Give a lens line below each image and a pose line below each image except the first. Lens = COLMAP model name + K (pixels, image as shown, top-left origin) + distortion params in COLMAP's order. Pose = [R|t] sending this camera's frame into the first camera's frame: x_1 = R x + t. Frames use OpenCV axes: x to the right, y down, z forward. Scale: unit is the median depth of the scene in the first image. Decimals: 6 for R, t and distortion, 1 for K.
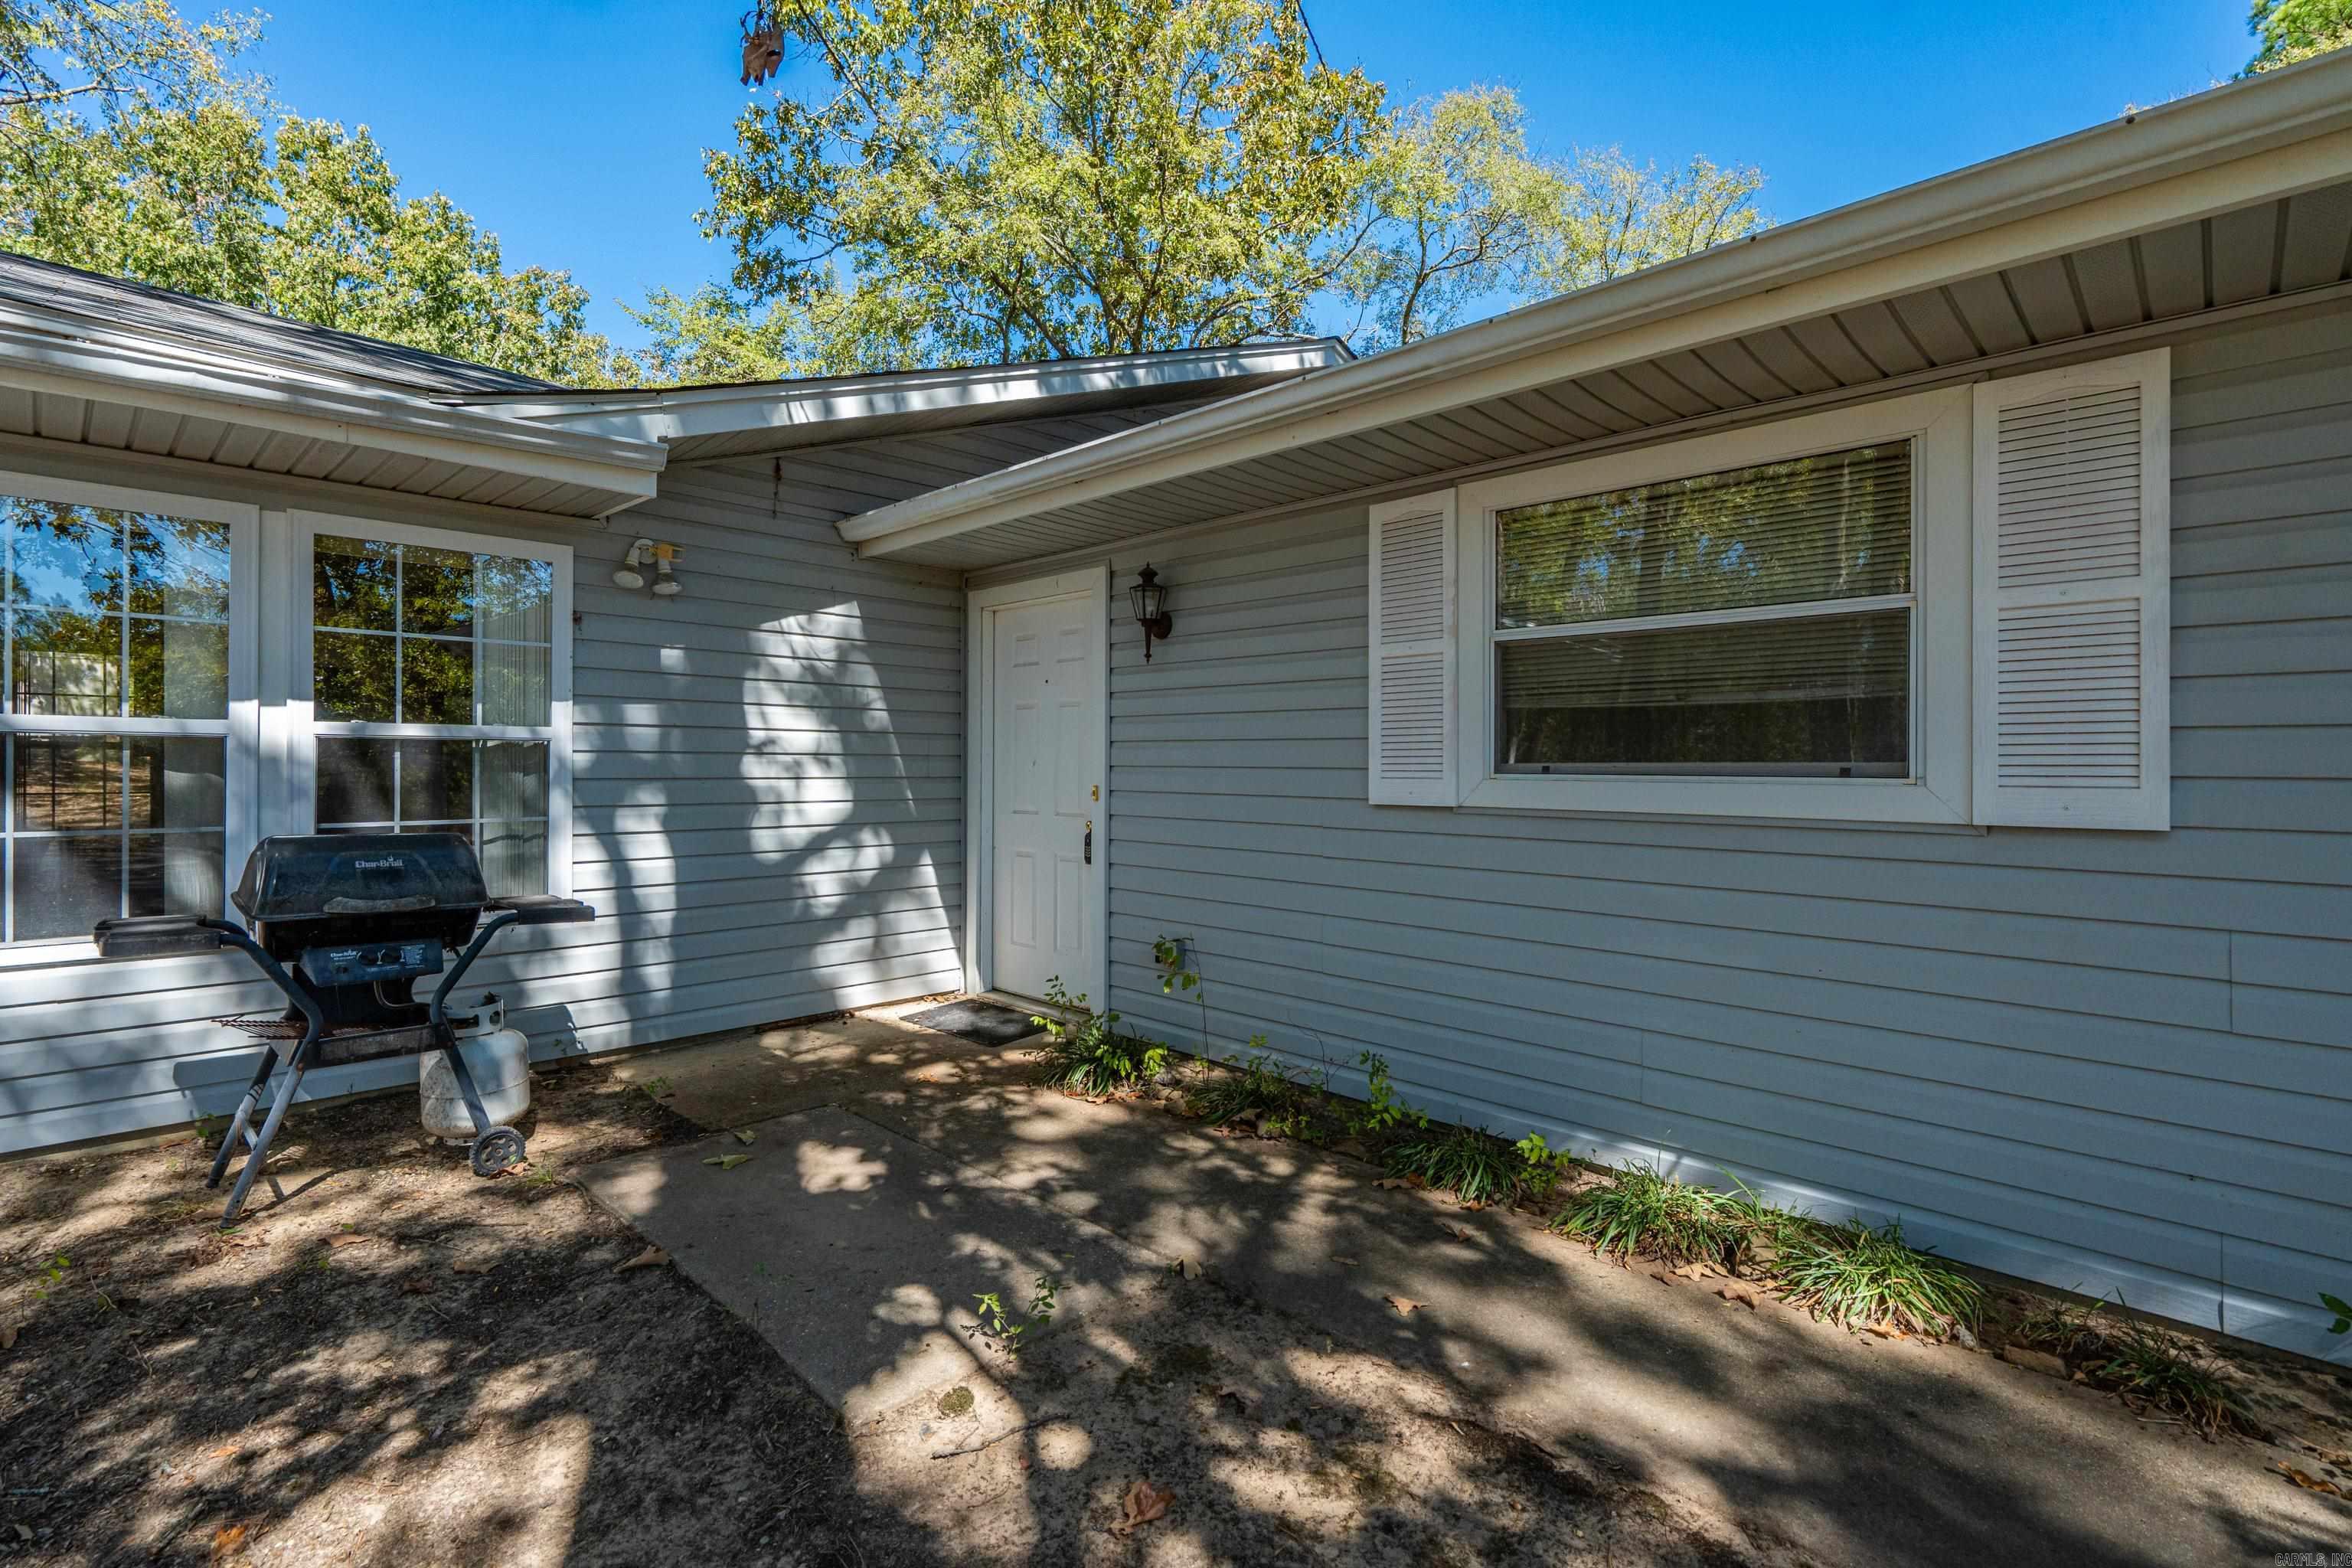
lens RADIAL K [[1086.2, 0, 1165.1], [0, 1086.2, 778.3], [0, 0, 1]] dist [0.015598, 0.002255]
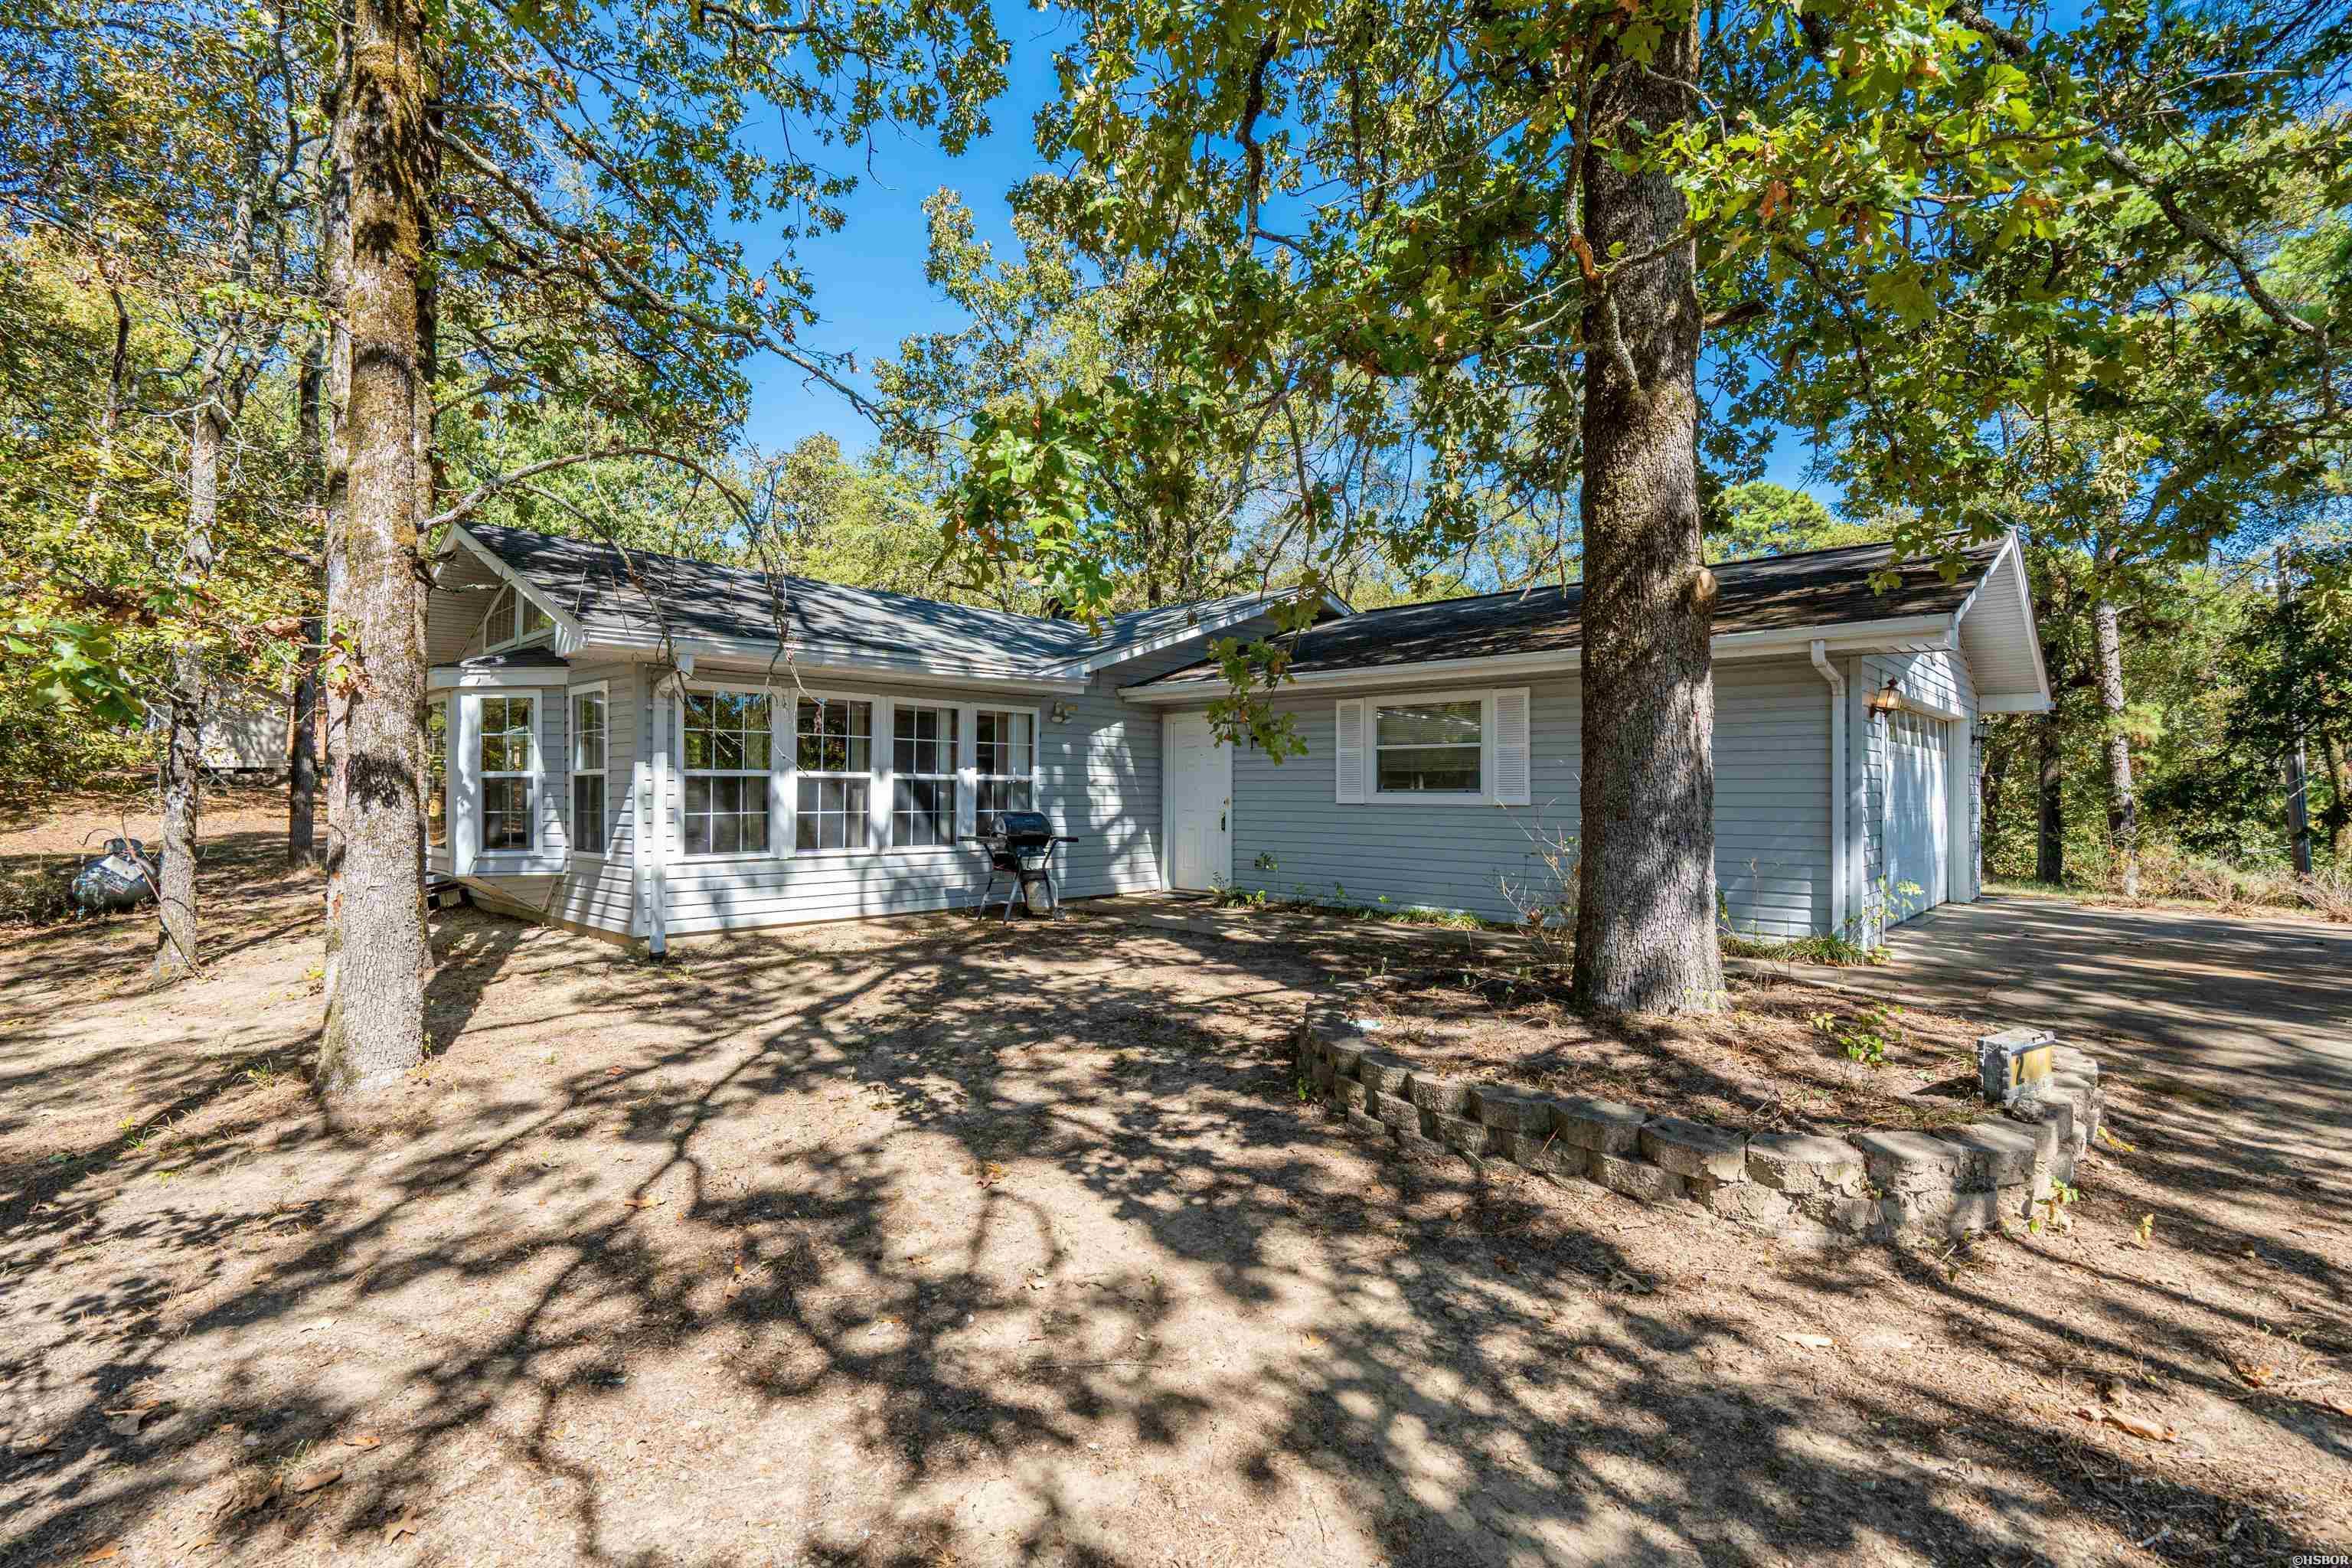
lens RADIAL K [[1086.2, 0, 1185.6], [0, 1086.2, 795.5], [0, 0, 1]] dist [0.015598, 0.002255]
pose [[0.999469, -0.000079, 0.032571, -0.241675], [0.000365, 0.999961, -0.008770, 0.022321], [-0.032570, 0.008777, 0.999431, -1.474463]]
